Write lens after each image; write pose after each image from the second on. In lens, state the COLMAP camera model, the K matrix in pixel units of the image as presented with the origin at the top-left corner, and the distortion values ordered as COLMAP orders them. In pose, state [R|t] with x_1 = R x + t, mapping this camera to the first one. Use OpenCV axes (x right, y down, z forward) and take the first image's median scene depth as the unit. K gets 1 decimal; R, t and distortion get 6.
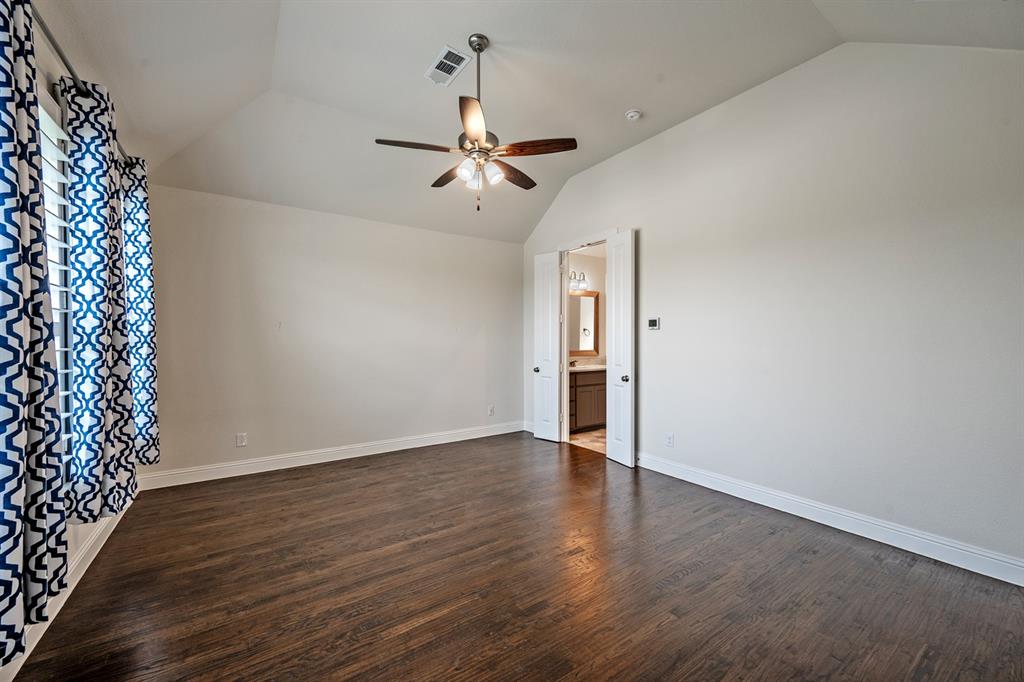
lens RADIAL K [[402.5, 0, 520.6], [0, 402.5, 347.9], [0, 0, 1]] dist [0.004485, 0.000150]
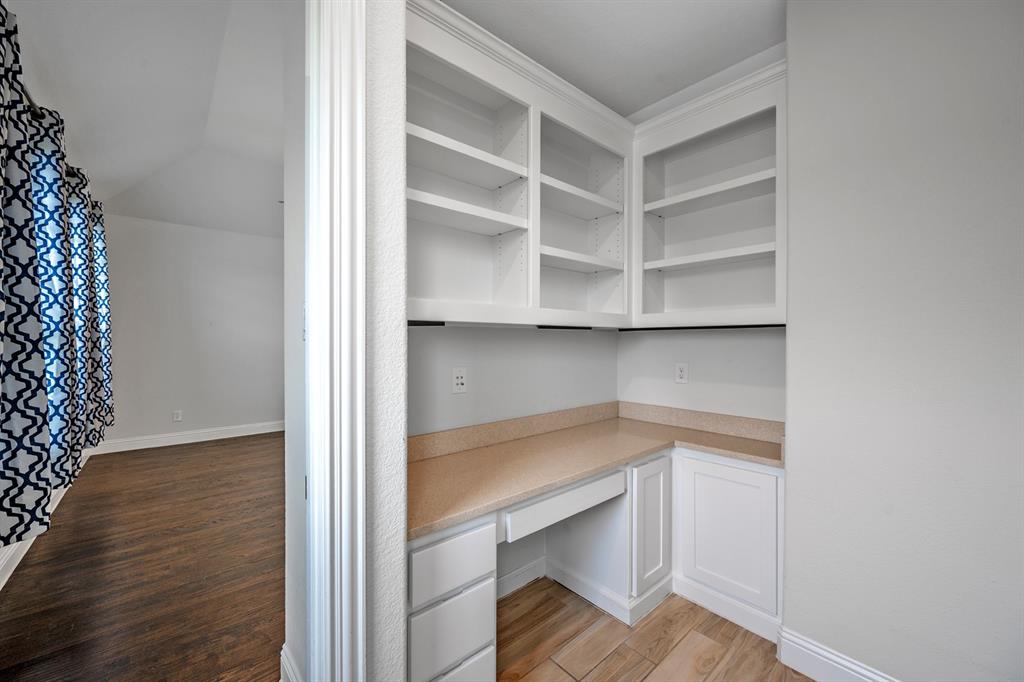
lens RADIAL K [[402.5, 0, 504.2], [0, 402.5, 334.4], [0, 0, 1]] dist [0.004485, 0.000150]
pose [[0.996407, -0.017823, 0.082799, 0.421485], [0.019773, 0.999545, -0.022798, 0.046058], [-0.082355, 0.024354, 0.996305, -0.651426]]
